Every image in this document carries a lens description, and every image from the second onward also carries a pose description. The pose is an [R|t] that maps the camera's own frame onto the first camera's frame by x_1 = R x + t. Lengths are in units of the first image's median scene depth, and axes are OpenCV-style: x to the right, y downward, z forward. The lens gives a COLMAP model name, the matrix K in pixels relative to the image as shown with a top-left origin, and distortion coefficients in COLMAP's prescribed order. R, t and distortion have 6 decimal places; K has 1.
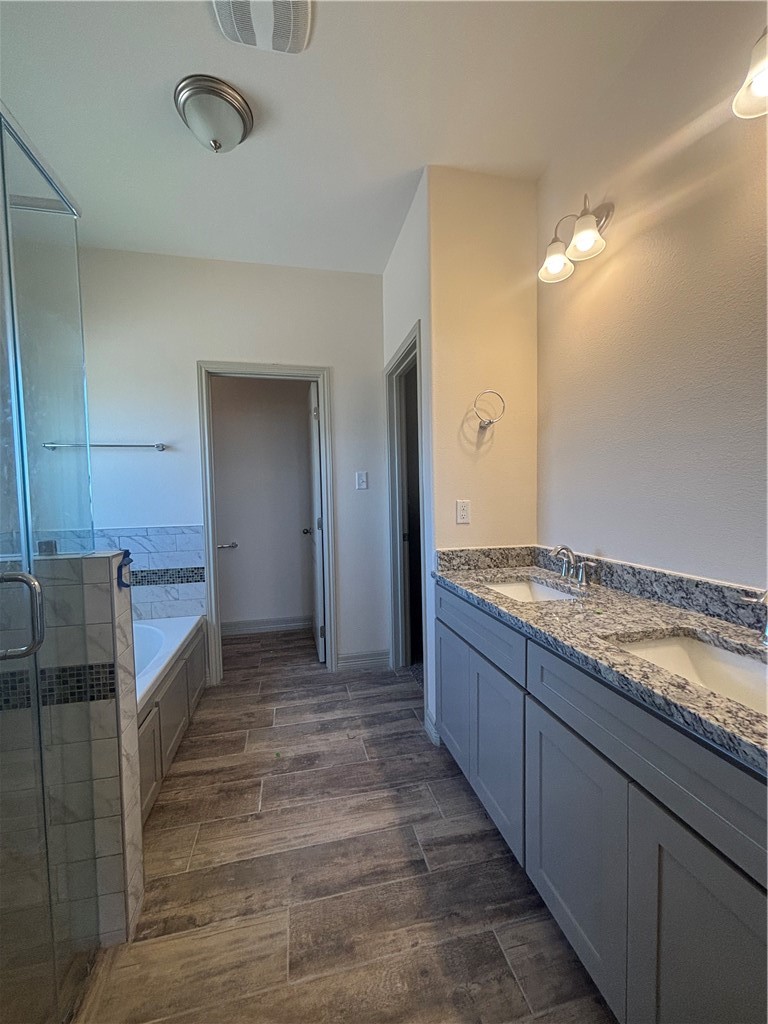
lens RADIAL K [[411.3, 0, 375.2], [0, 411.3, 512.8], [0, 0, 1]] dist [-0.002462, 0.001113]
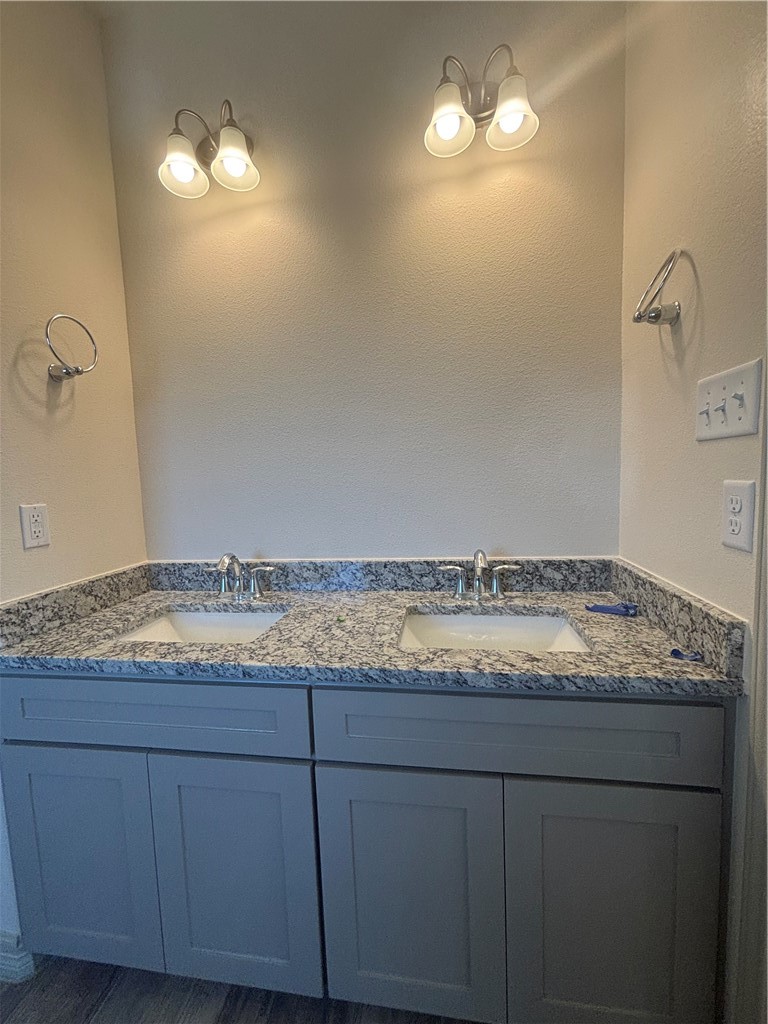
lens RADIAL K [[411.3, 0, 386.1], [0, 411.3, 513.5], [0, 0, 1]] dist [-0.002462, 0.001113]
pose [[0.349198, -0.081837, 0.933469, -0.208951], [0.076528, 0.995342, 0.058633, -0.023962], [-0.933919, 0.050962, 0.353834, 0.582506]]
